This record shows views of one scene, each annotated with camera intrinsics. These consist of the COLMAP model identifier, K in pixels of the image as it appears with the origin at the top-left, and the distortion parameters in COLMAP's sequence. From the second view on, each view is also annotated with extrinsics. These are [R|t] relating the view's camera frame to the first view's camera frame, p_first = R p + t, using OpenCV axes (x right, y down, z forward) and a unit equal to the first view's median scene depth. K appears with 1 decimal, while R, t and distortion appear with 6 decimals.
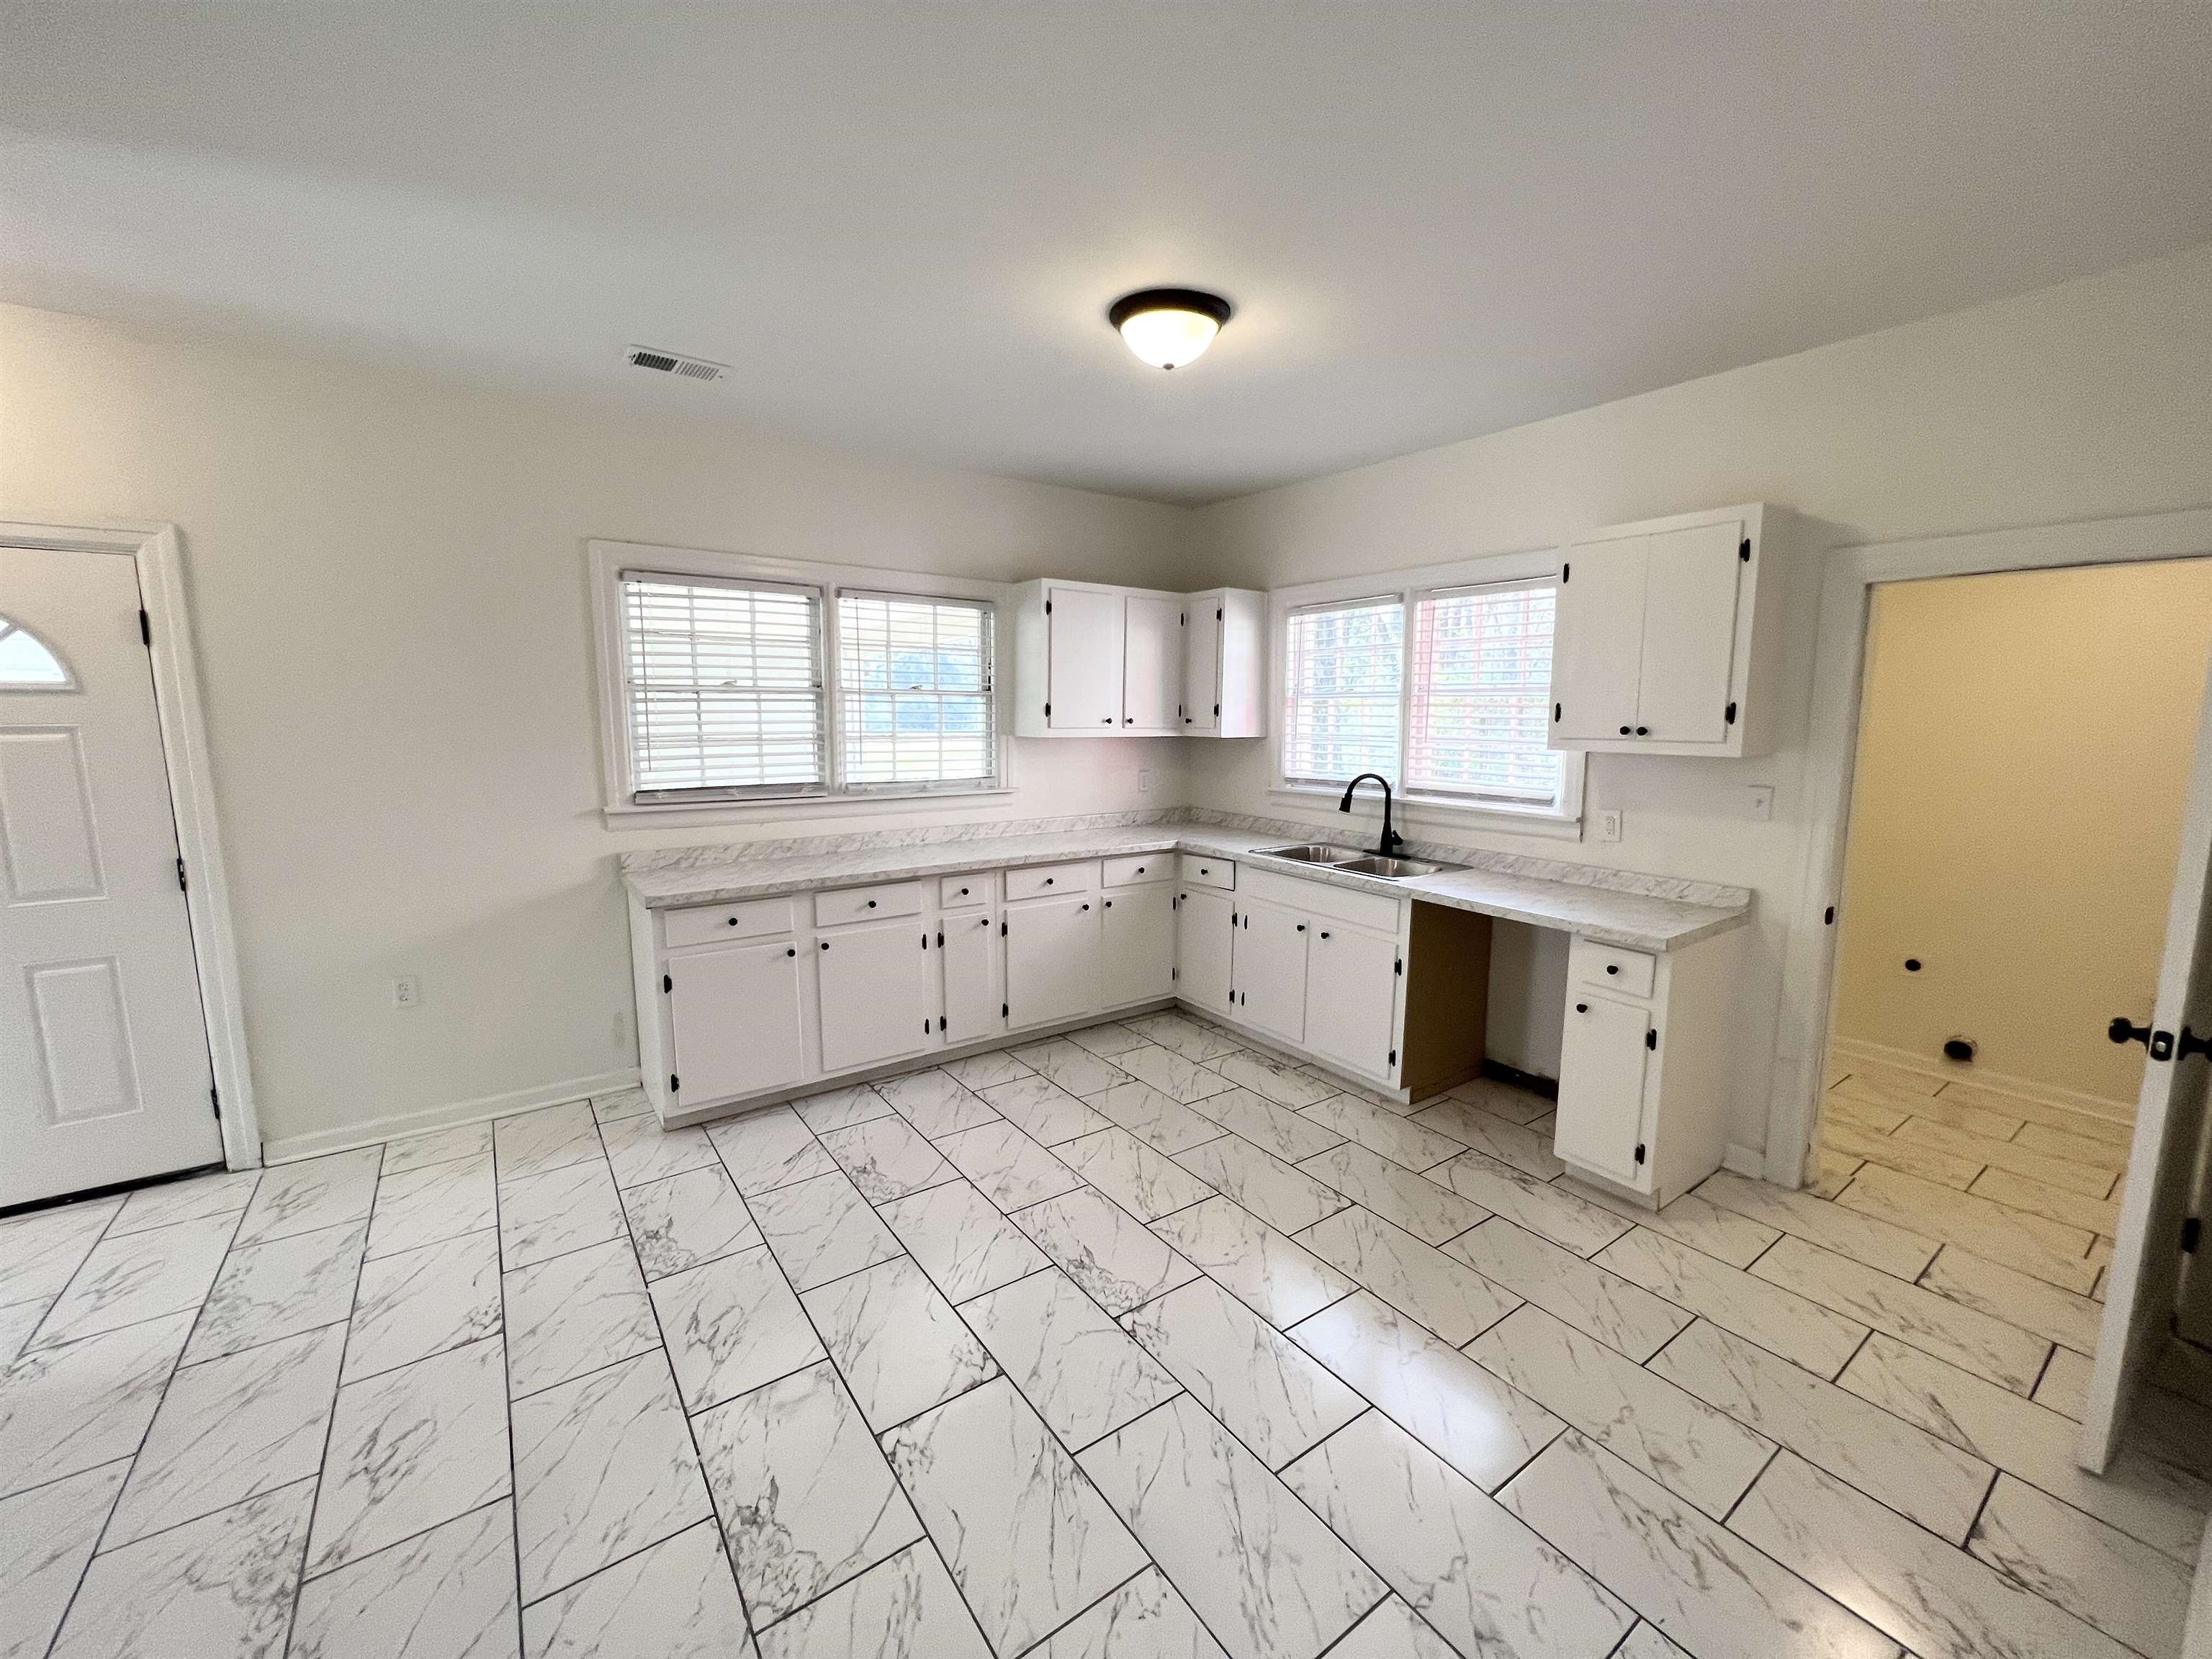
lens RADIAL K [[880.1, 0, 1103.0], [0, 880.1, 827.8], [0, 0, 1]] dist [-0.001019, 0.000016]
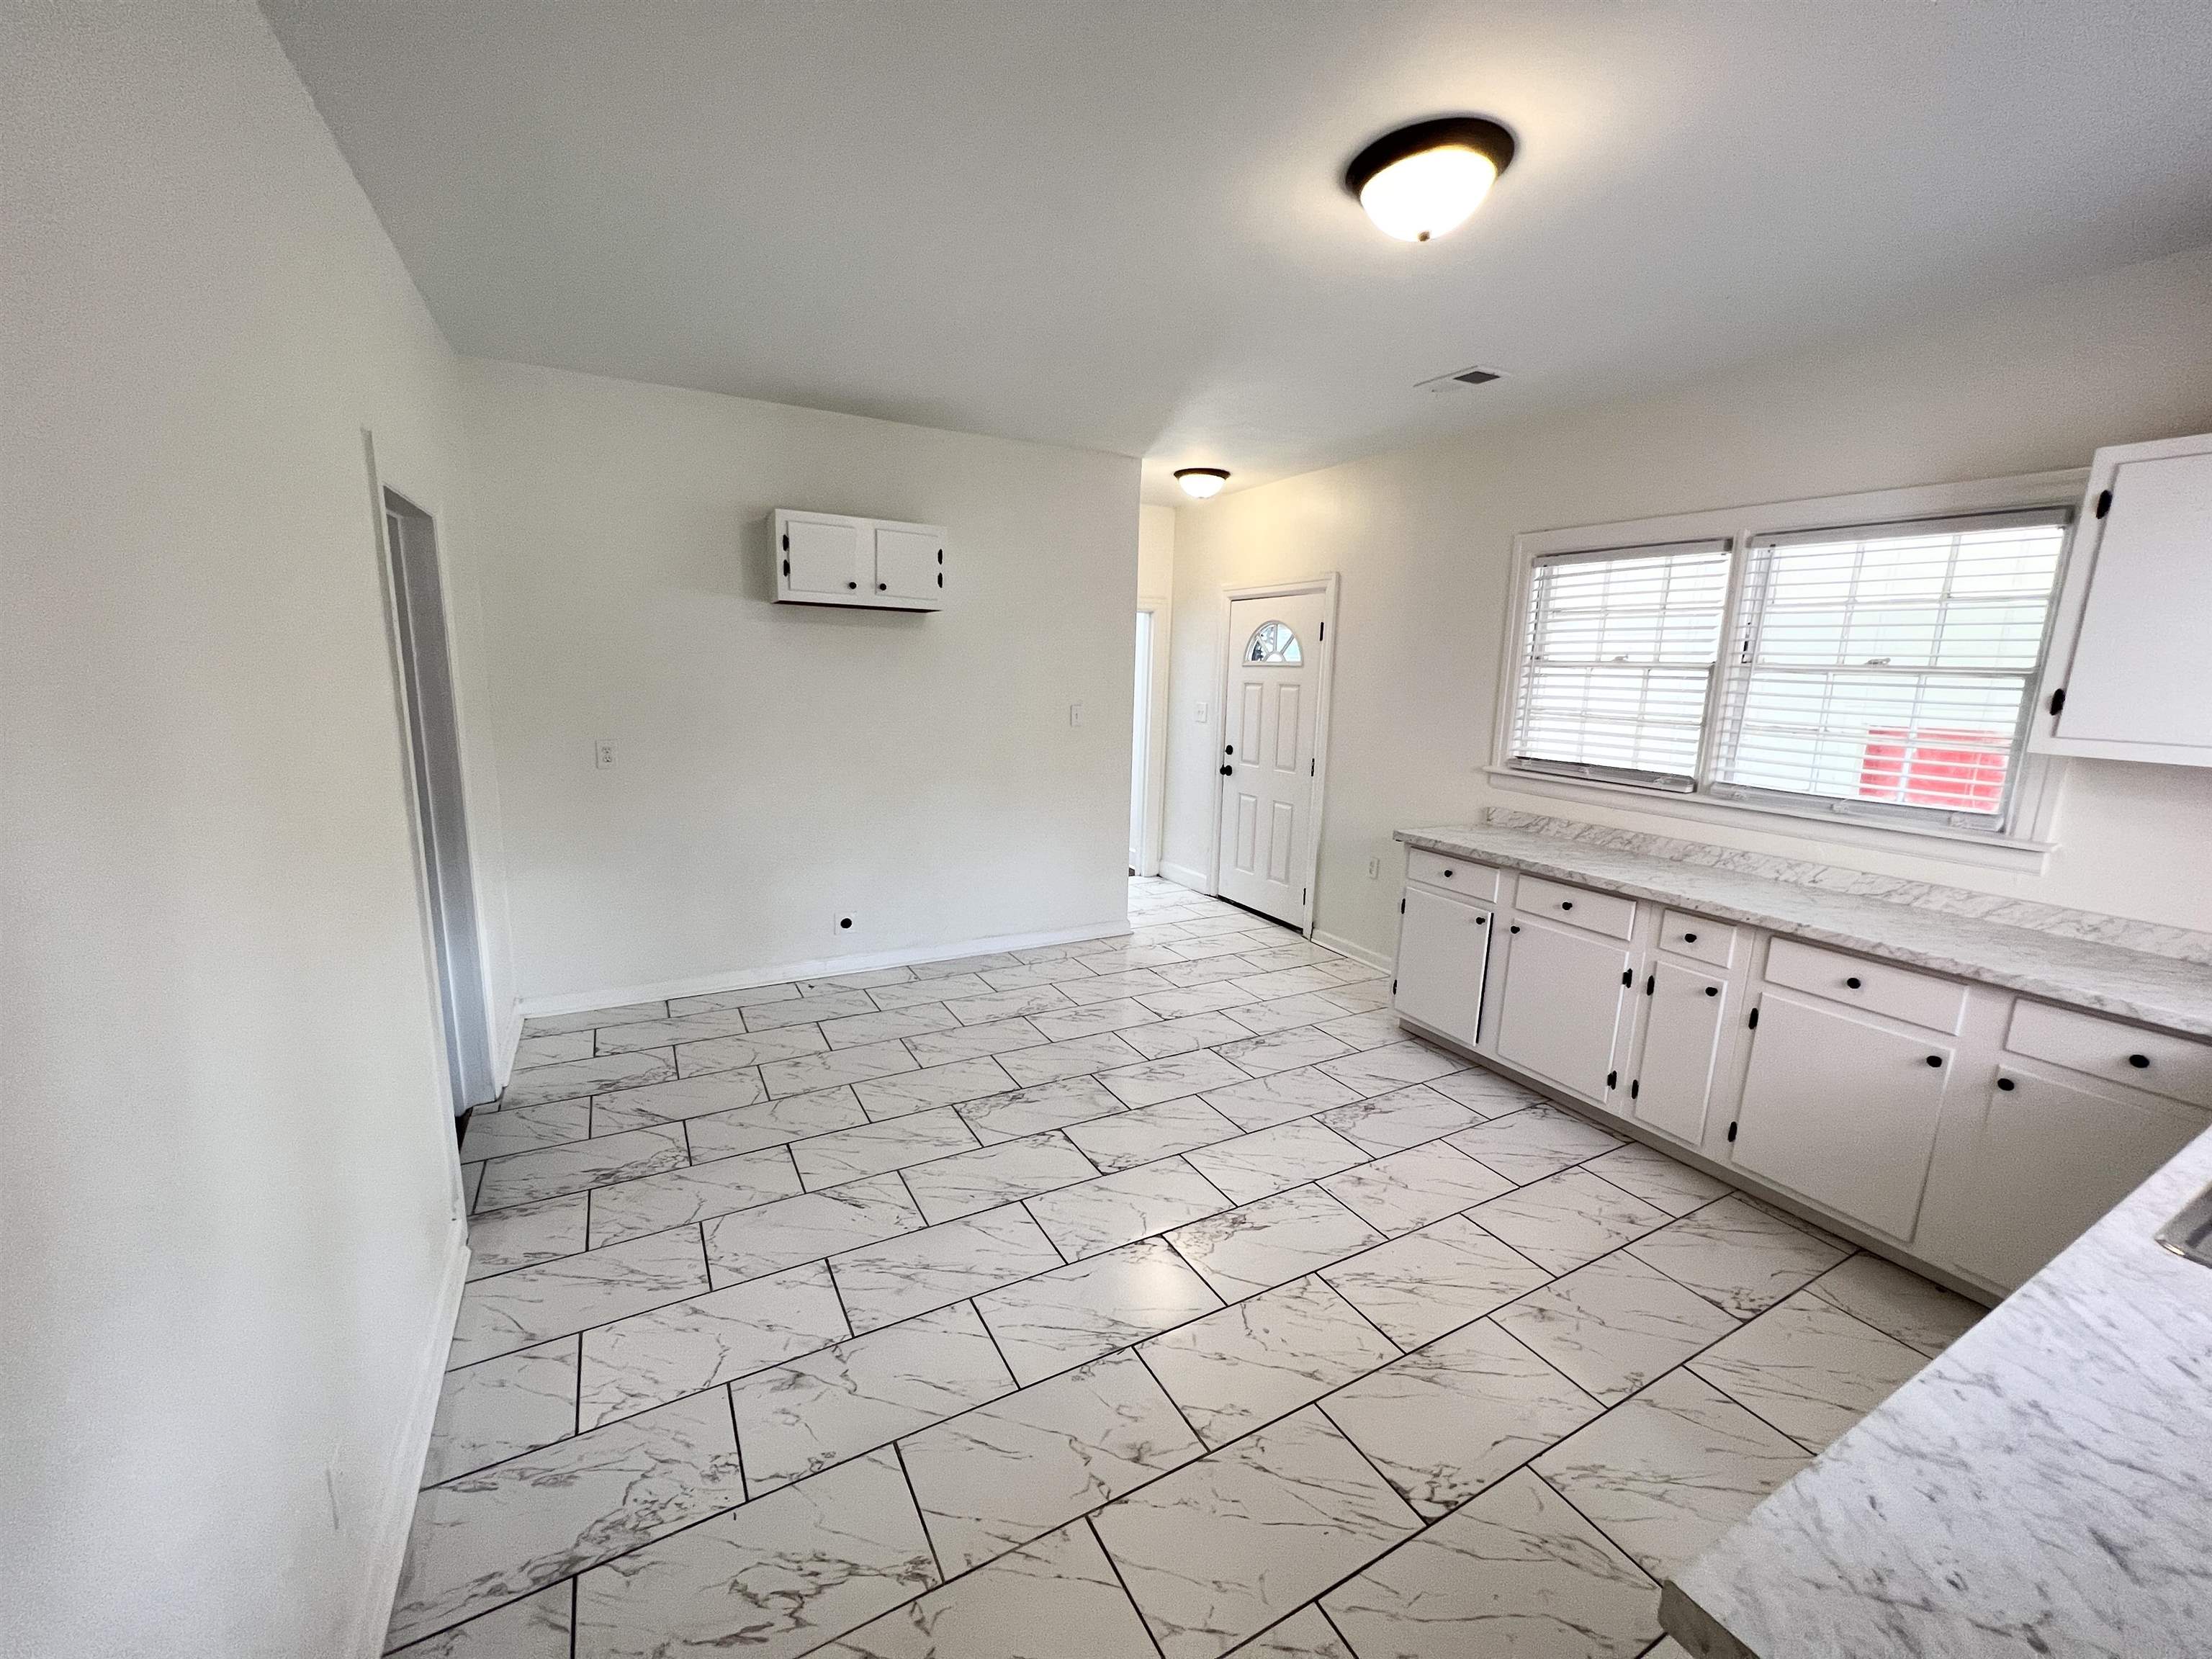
lens RADIAL K [[880.1, 0, 1103.0], [0, 880.1, 827.8], [0, 0, 1]] dist [-0.001019, 0.000016]
pose [[-0.112718, 0.176368, -0.977849, 0.630220], [-0.161738, 0.967739, 0.193188, -0.083412], [0.980375, 0.179931, -0.080556, 0.582284]]
